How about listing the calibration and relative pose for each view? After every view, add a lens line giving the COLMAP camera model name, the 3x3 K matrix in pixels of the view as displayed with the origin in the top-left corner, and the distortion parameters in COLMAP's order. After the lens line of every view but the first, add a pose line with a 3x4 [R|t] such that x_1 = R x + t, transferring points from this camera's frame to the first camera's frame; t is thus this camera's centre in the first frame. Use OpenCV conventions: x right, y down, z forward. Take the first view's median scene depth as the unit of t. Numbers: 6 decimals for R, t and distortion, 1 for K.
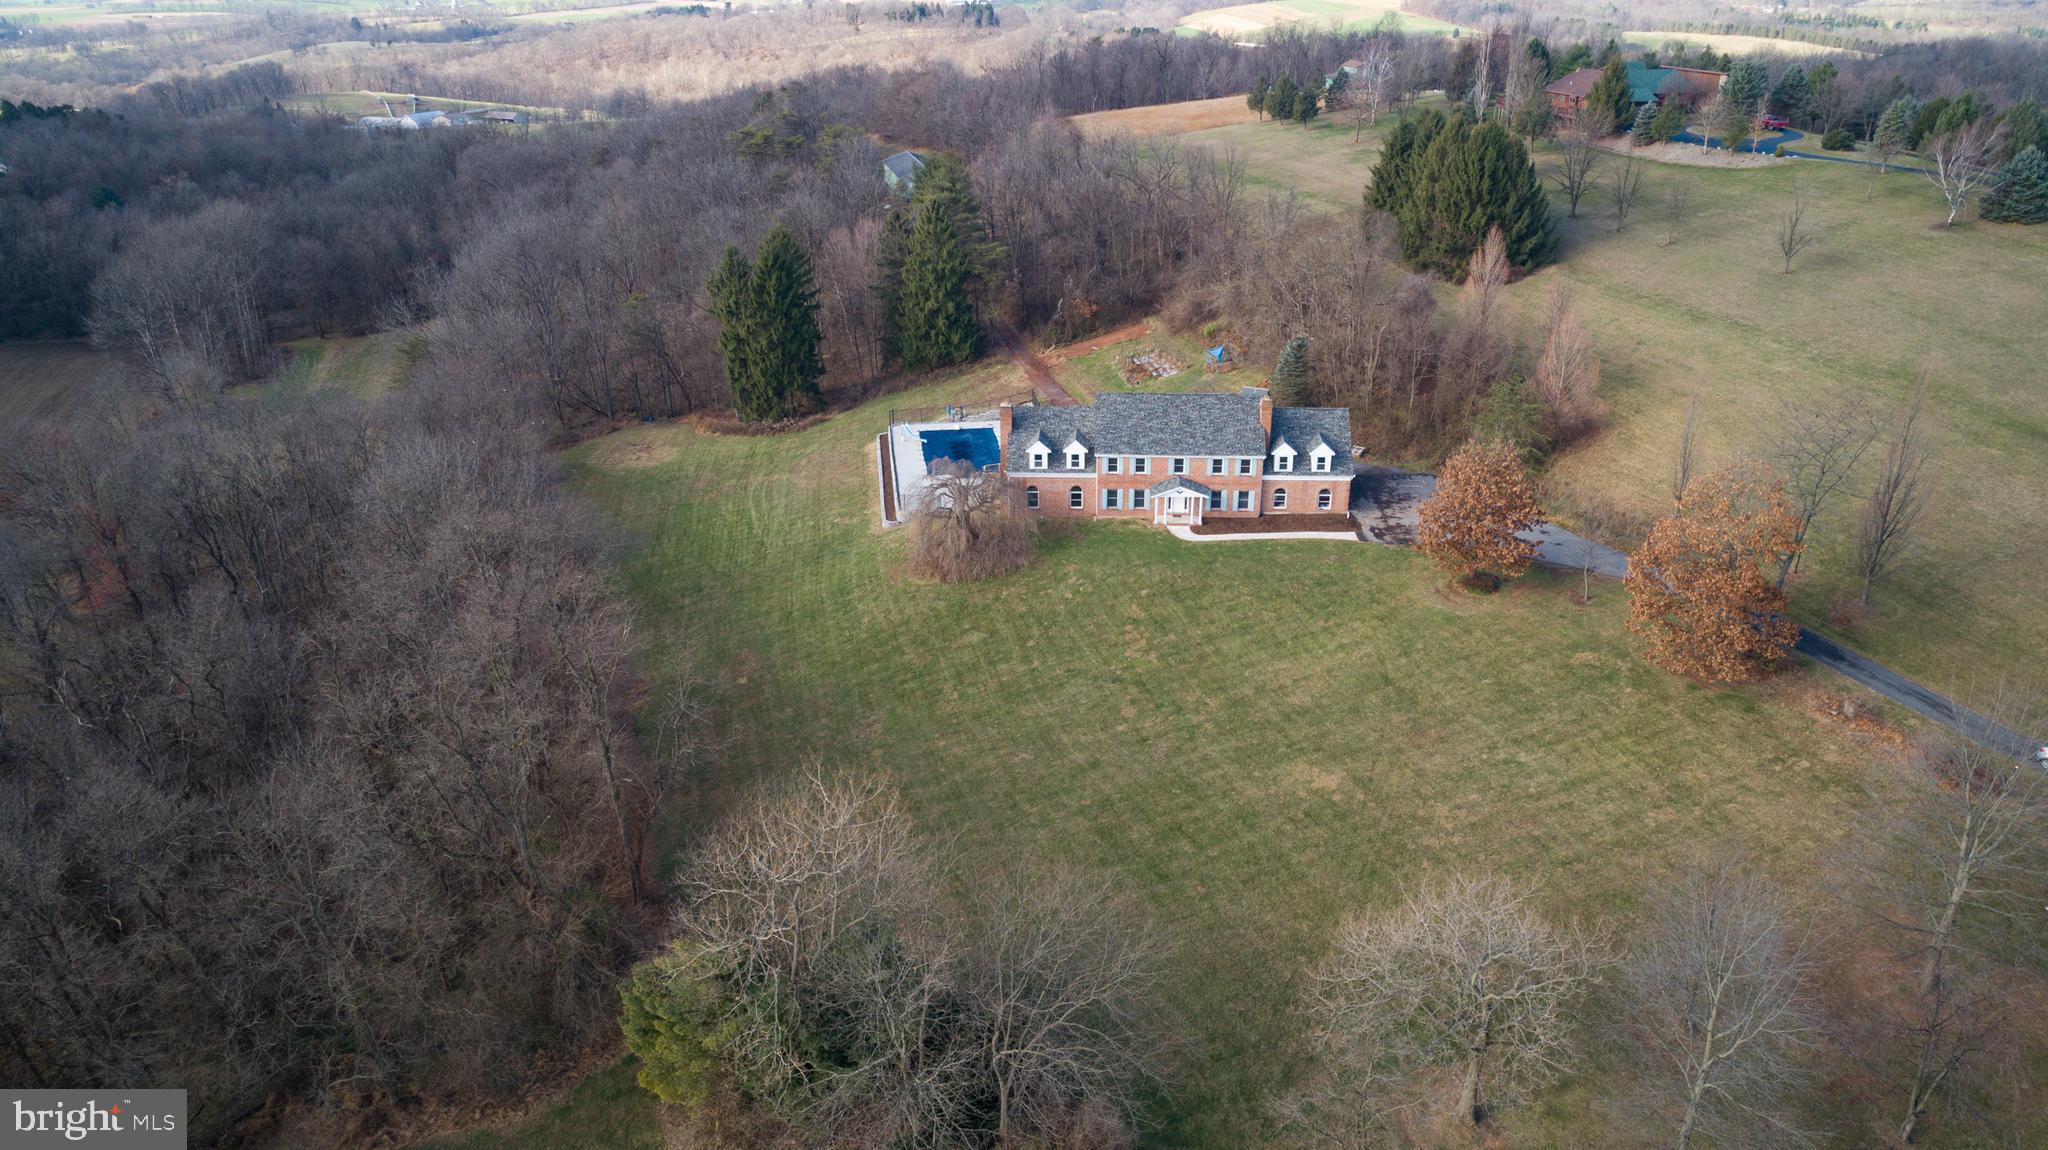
lens RADIAL K [[1369.1, 0, 1024.0], [0, 1369.1, 575.0], [0, 0, 1]] dist [-0.013034, 0.003296]
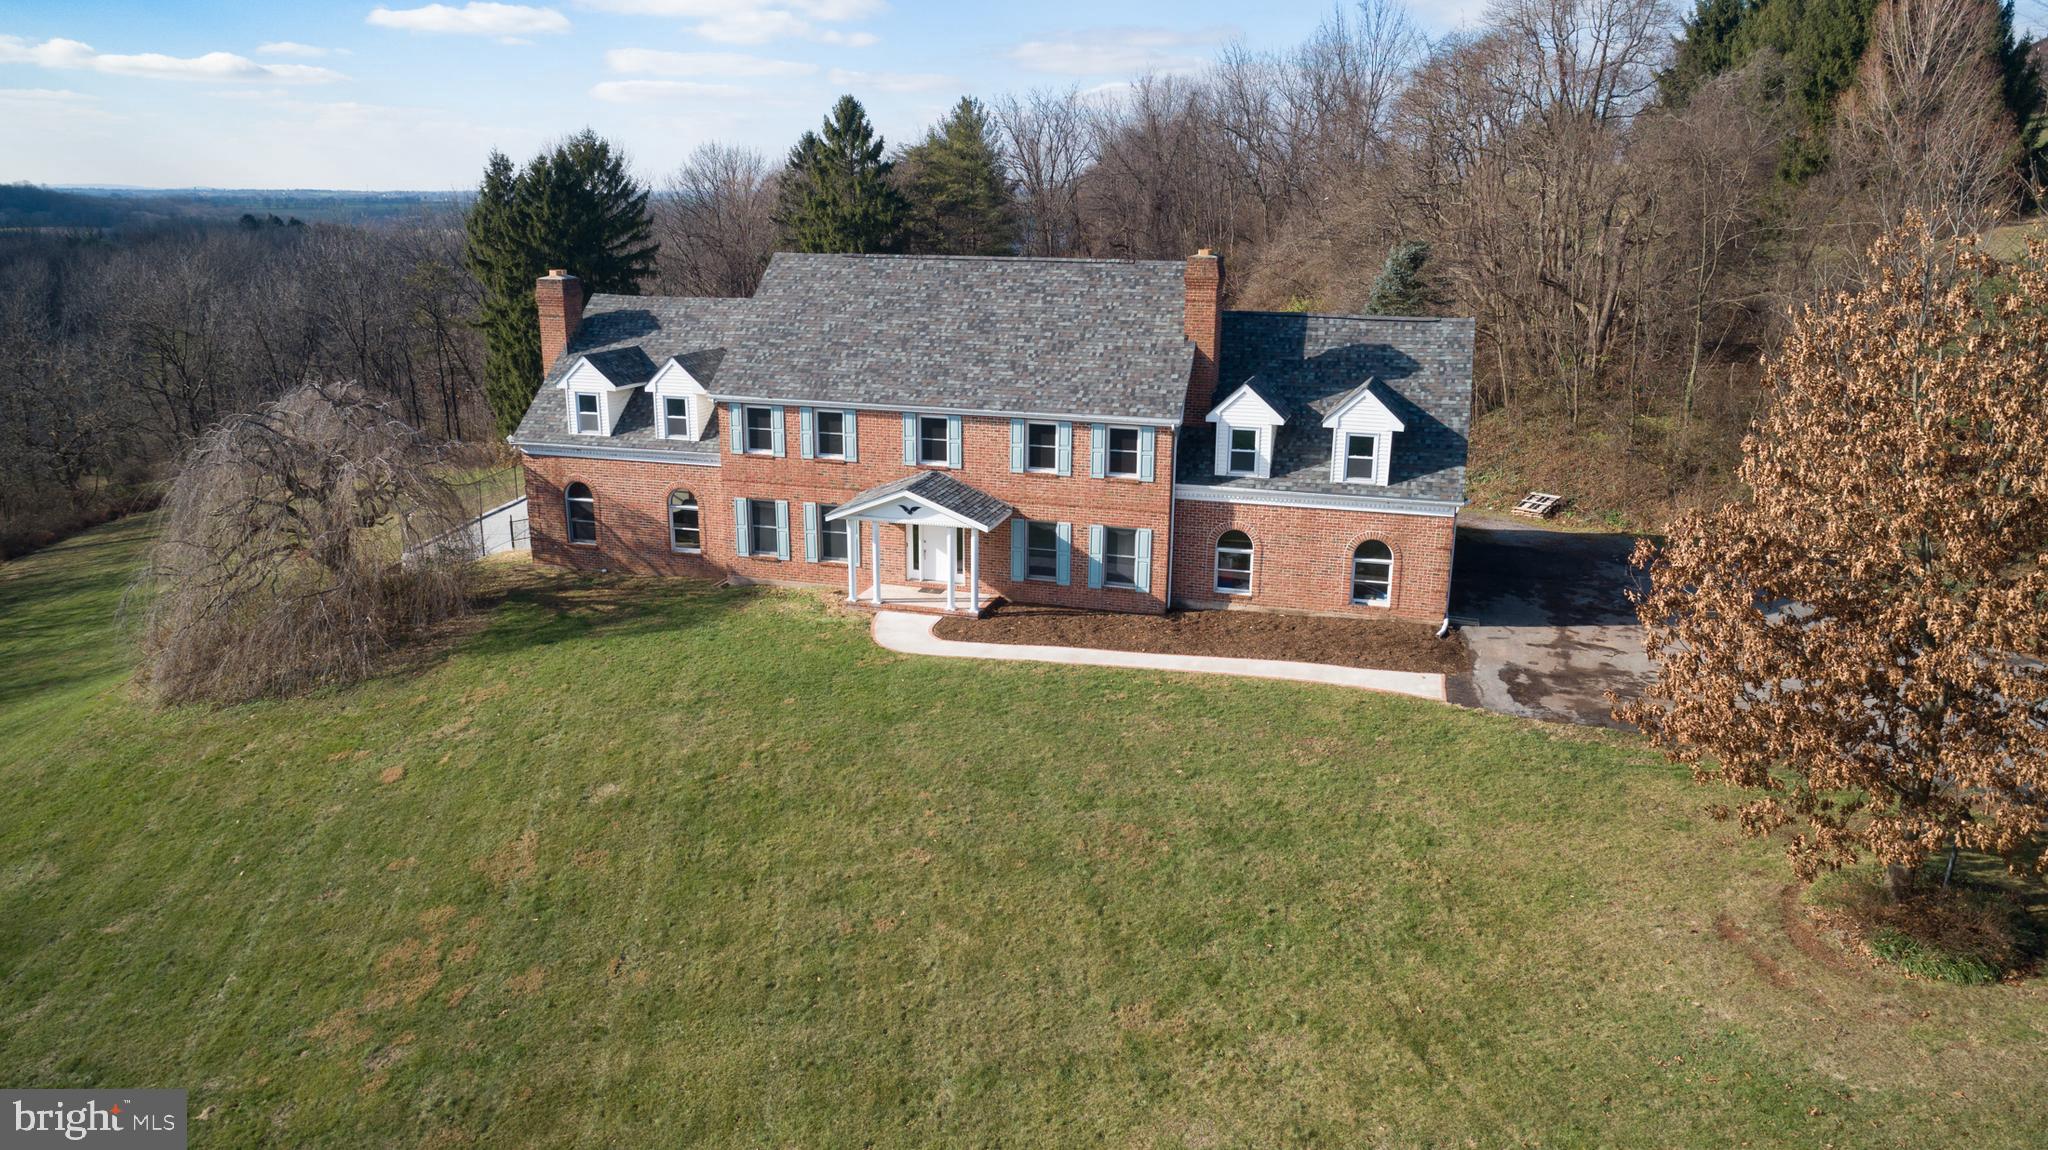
lens RADIAL K [[1369.1, 0, 1024.0], [0, 1369.1, 575.0], [0, 0, 1]] dist [-0.013034, 0.003296]
pose [[0.972737, 0.077750, -0.218491, 0.171959], [-0.109688, 0.984331, -0.138064, -0.001489], [0.204333, 0.158266, 0.966023, 0.549695]]
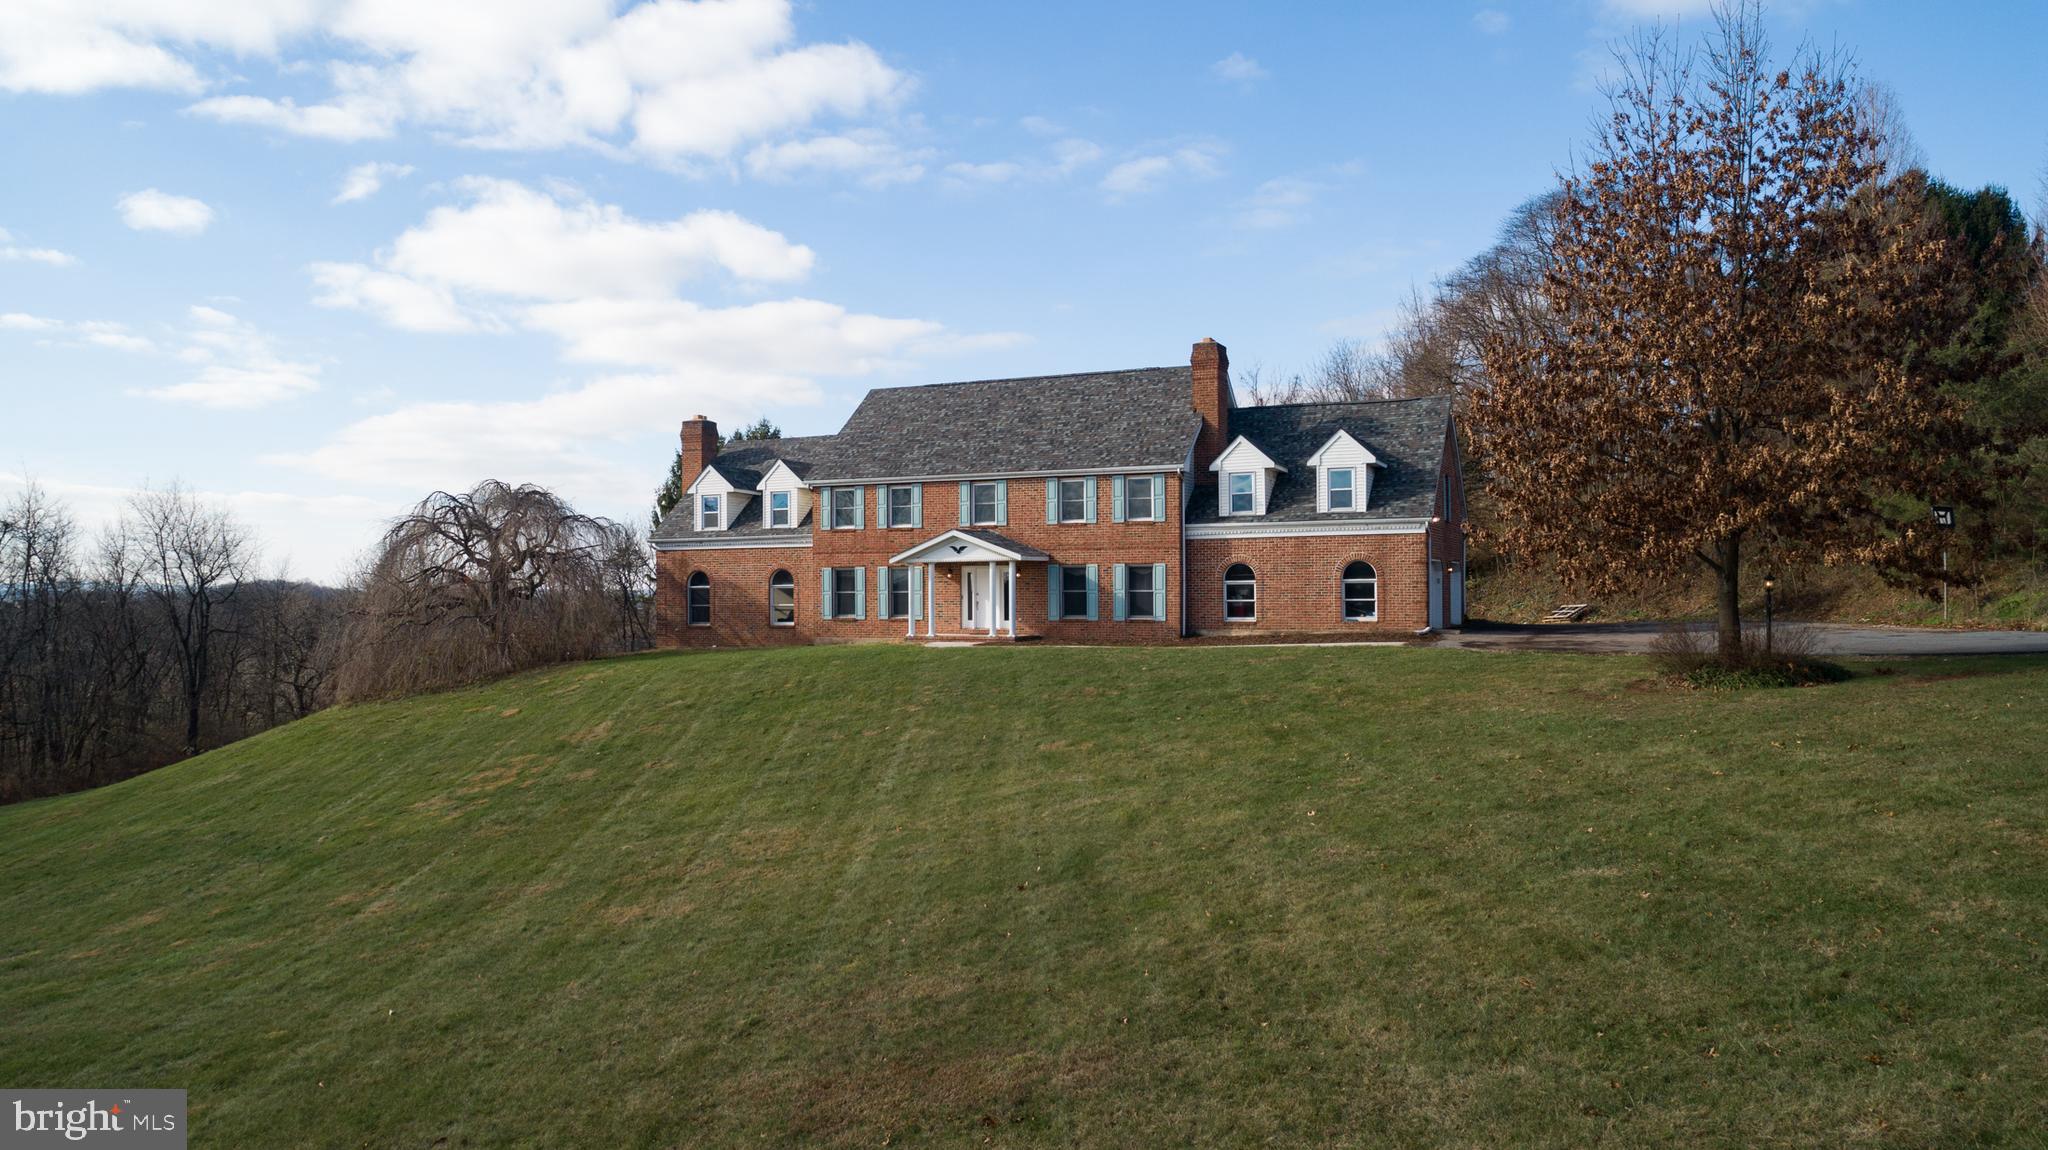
lens RADIAL K [[1369.1, 0, 1024.0], [0, 1369.1, 575.0], [0, 0, 1]] dist [-0.013034, 0.003296]
pose [[0.934325, -0.000360, -0.356423, 0.217081], [-0.148727, 0.908387, -0.390786, 0.077394], [0.323911, 0.418131, 0.848674, 0.541455]]
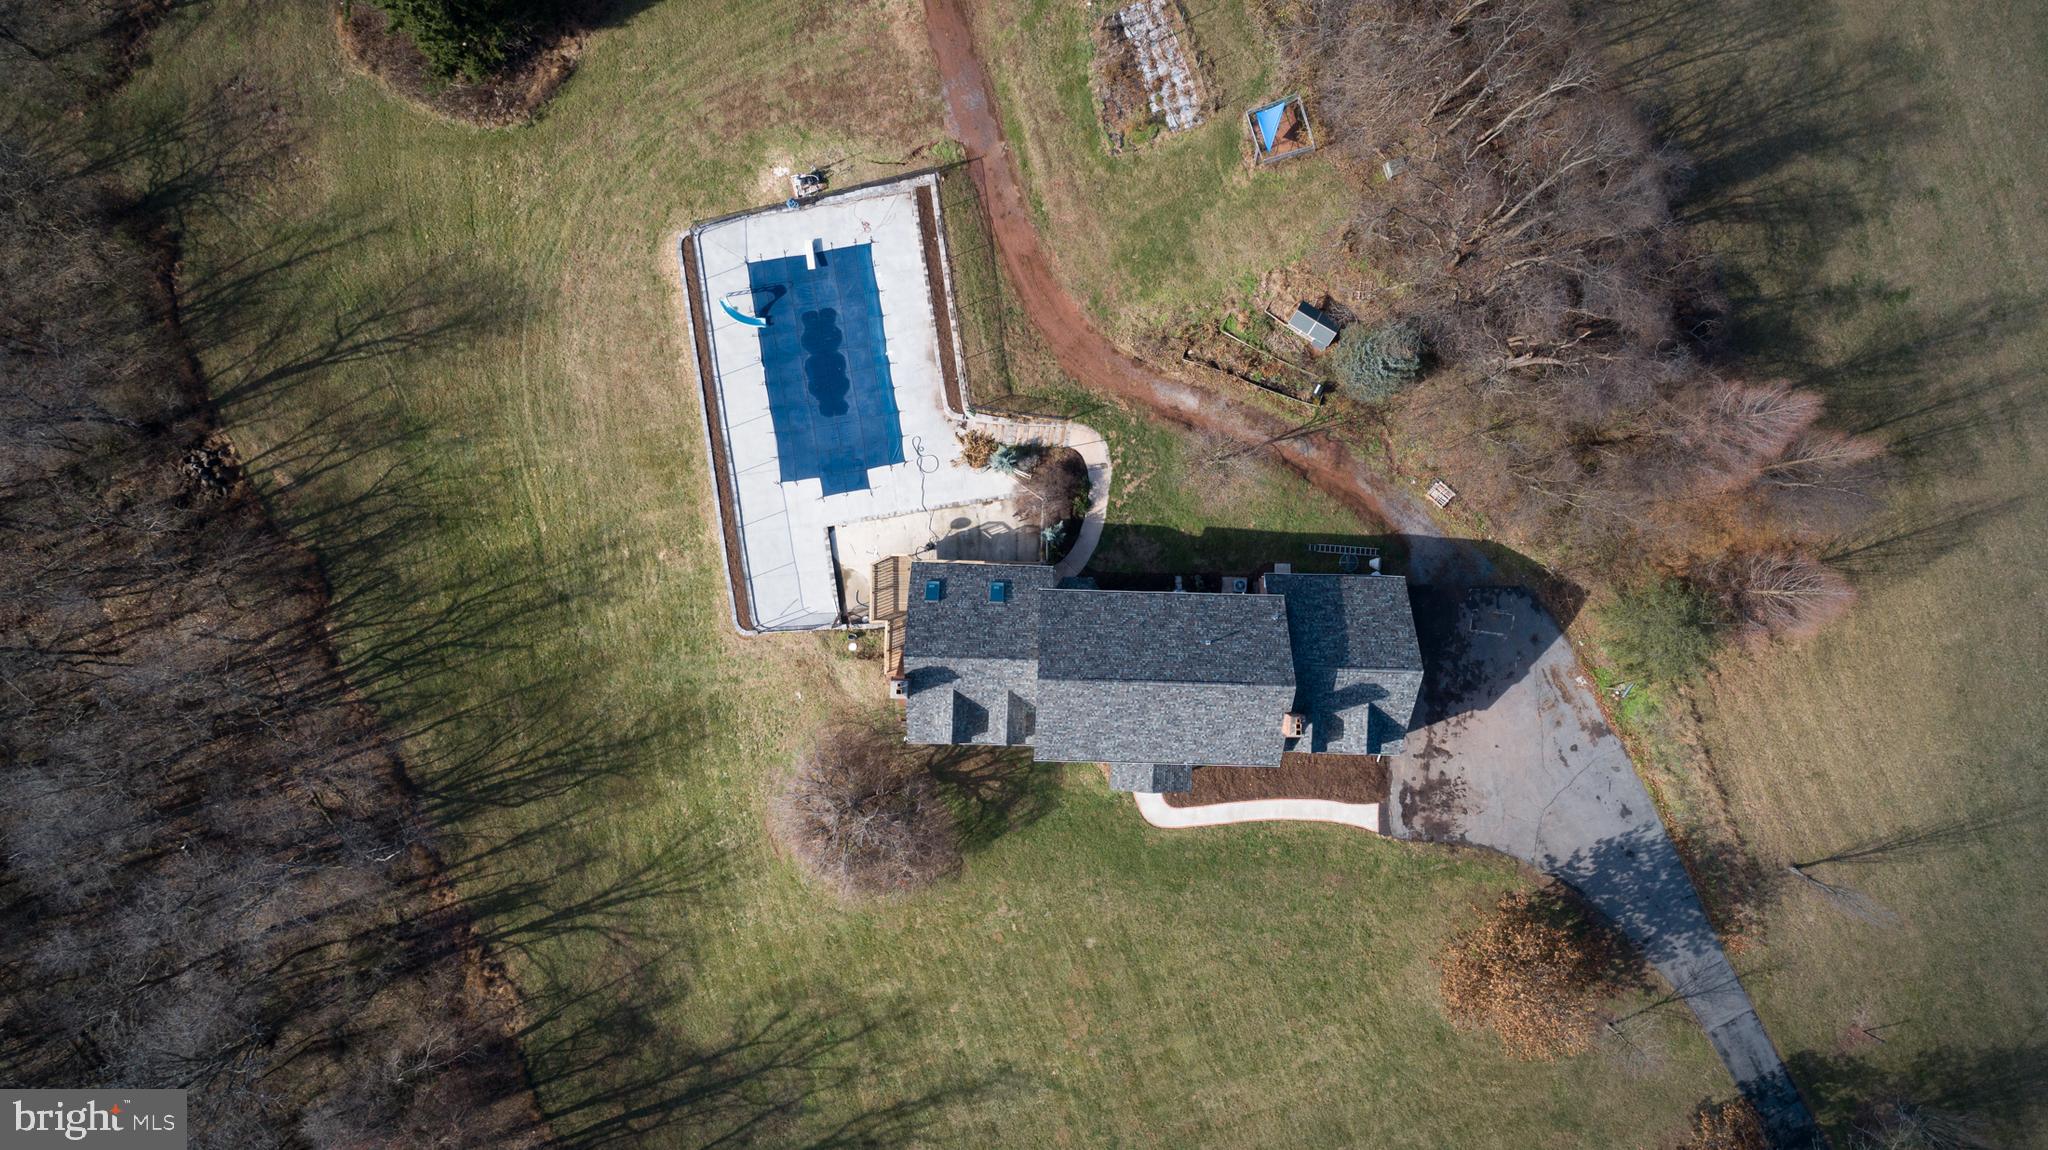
lens RADIAL K [[1369.1, 0, 1024.0], [0, 1369.1, 575.0], [0, 0, 1]] dist [-0.013034, 0.003296]
pose [[0.999403, -0.029348, 0.018254, 0.029534], [-0.004730, 0.407050, 0.913394, -0.610398], [-0.034236, -0.912934, 0.406668, 0.648672]]
